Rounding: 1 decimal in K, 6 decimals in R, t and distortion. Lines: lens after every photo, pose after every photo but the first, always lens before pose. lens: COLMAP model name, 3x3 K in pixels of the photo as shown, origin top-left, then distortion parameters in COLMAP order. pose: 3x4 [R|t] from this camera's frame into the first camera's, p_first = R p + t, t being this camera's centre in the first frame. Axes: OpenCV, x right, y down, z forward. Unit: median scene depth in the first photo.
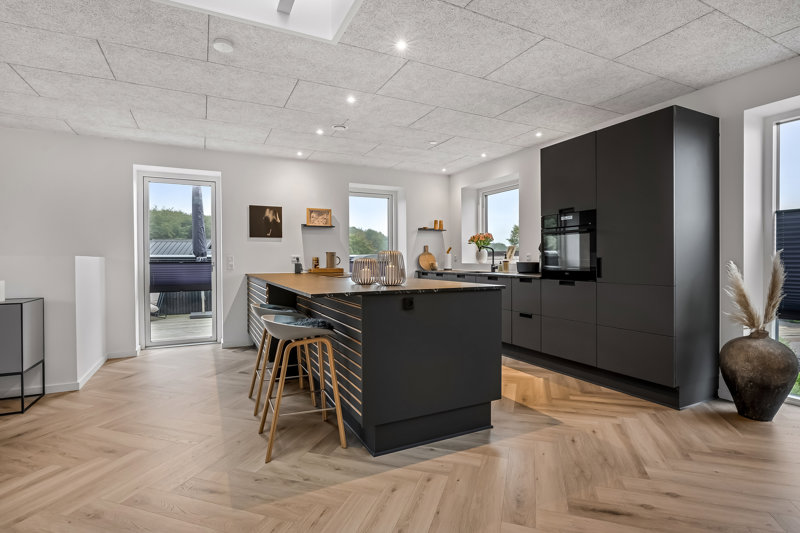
lens RADIAL K [[394.5, 0, 399.8], [0, 394.5, 263.4], [0, 0, 1]] dist [-0.011106, 0.001781]
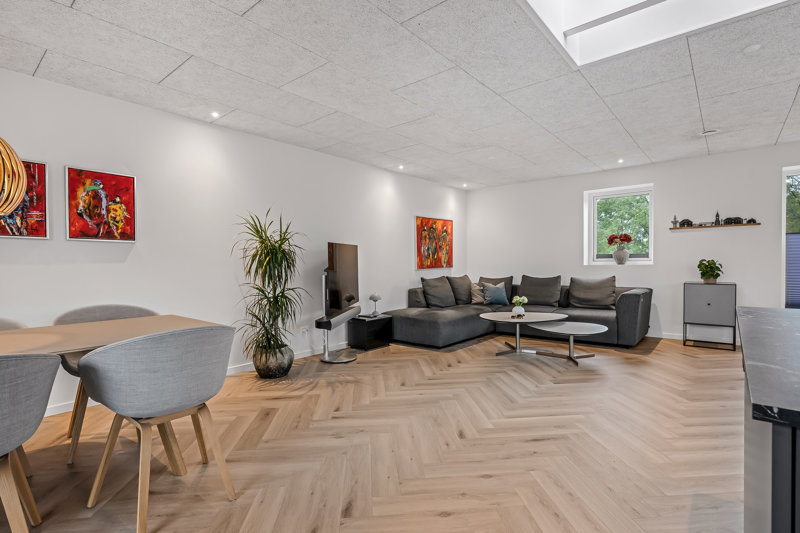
lens RADIAL K [[392.0, 0, 401.6], [0, 392.0, 271.1], [0, 0, 1]] dist [0.002077, 0.000493]
pose [[-0.916440, 0.023406, -0.399486, 0.289811], [0.011694, 0.999428, 0.031730, -0.008535], [0.400000, 0.024407, -0.916190, 0.645020]]
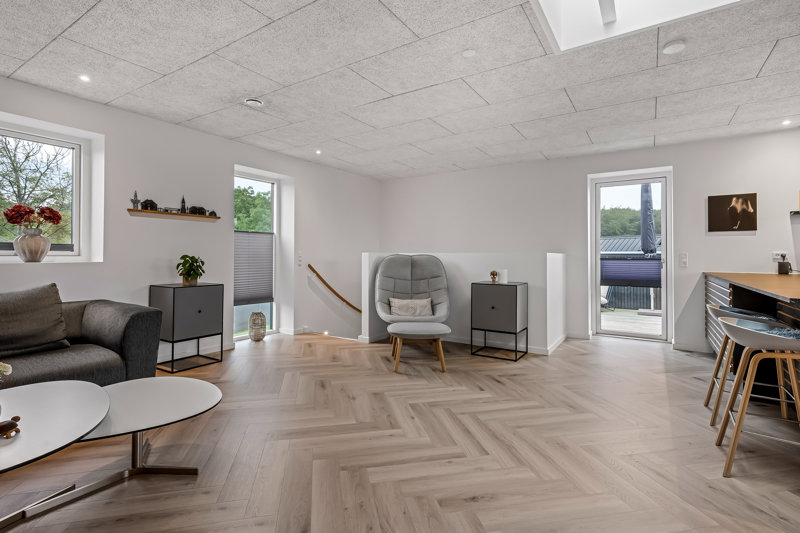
lens RADIAL K [[384.9, 0, 397.4], [0, 384.9, 252.2], [0, 0, 1]] dist [0.008711, 0.001440]
pose [[0.499746, -0.003302, -0.866166, 0.034209], [-0.013987, 0.999832, -0.011882, 0.000781], [0.866059, 0.018053, 0.499615, -0.064118]]
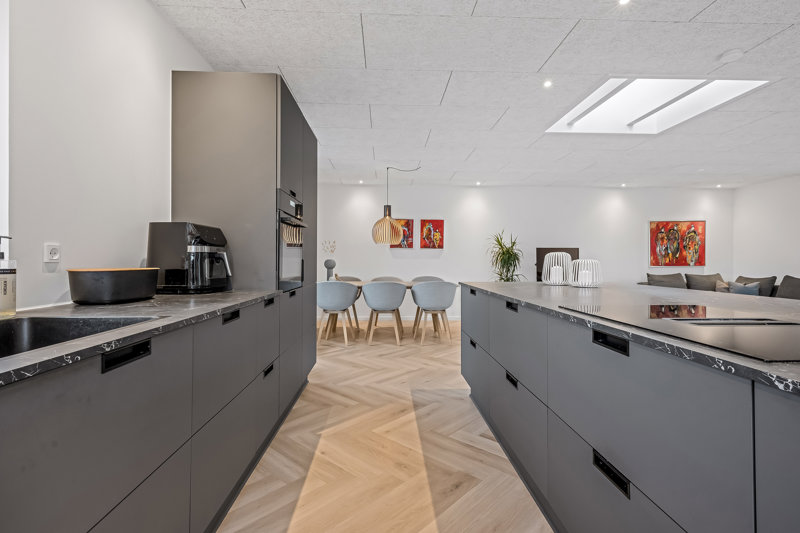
lens RADIAL K [[387.6, 0, 399.9], [0, 387.6, 257.0], [0, 0, 1]] dist [0.004687, 0.000858]
pose [[-0.910547, 0.006683, 0.413350, -0.042890], [0.006225, 0.999978, -0.002456, -0.011675], [-0.413358, 0.000337, -0.910569, 1.291681]]
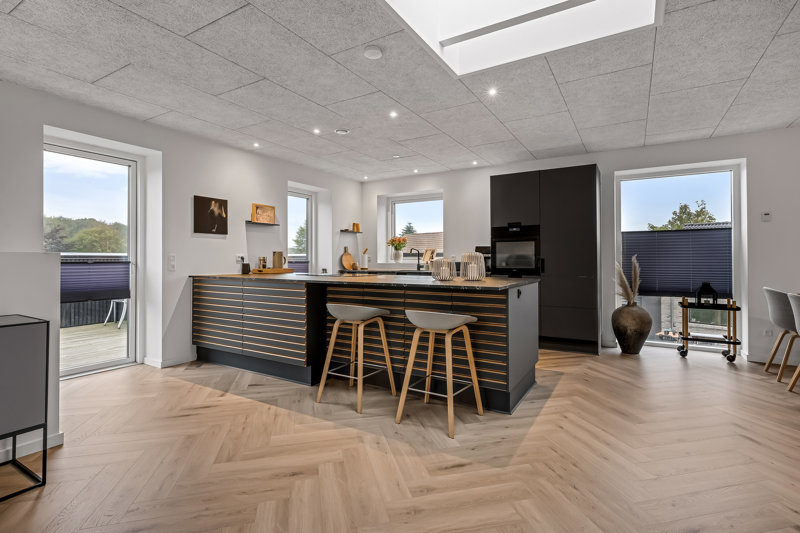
lens RADIAL K [[387.6, 0, 399.9], [0, 387.6, 257.0], [0, 0, 1]] dist [0.004687, 0.000858]
pose [[0.845729, 0.006874, 0.533569, -0.519367], [0.001469, 0.999883, -0.015210, -0.000438], [-0.533611, 0.013647, 0.845620, 0.059709]]
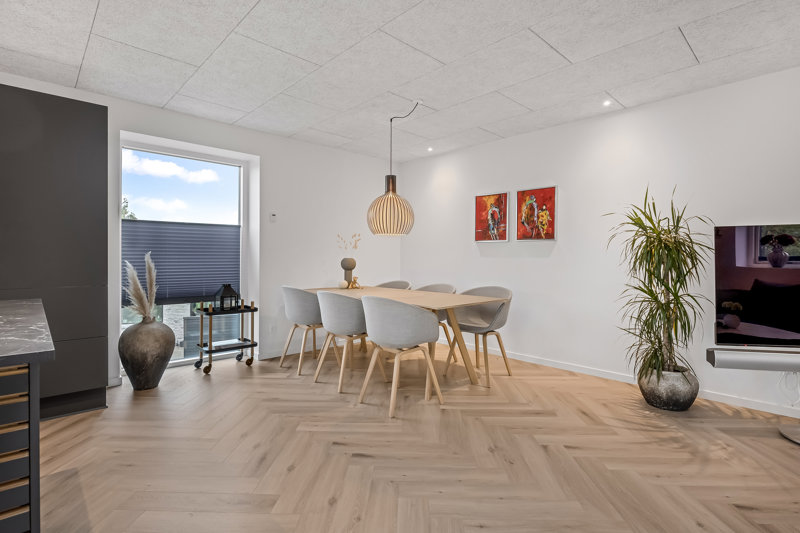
lens RADIAL K [[393.5, 0, 401.2], [0, 393.5, 259.9], [0, 0, 1]] dist [-0.011638, 0.000117]
pose [[-0.287823, 0.001270, 0.957683, -0.307039], [0.005514, 0.999985, 0.000331, -0.002901], [-0.957668, 0.005375, -0.287826, 0.357543]]
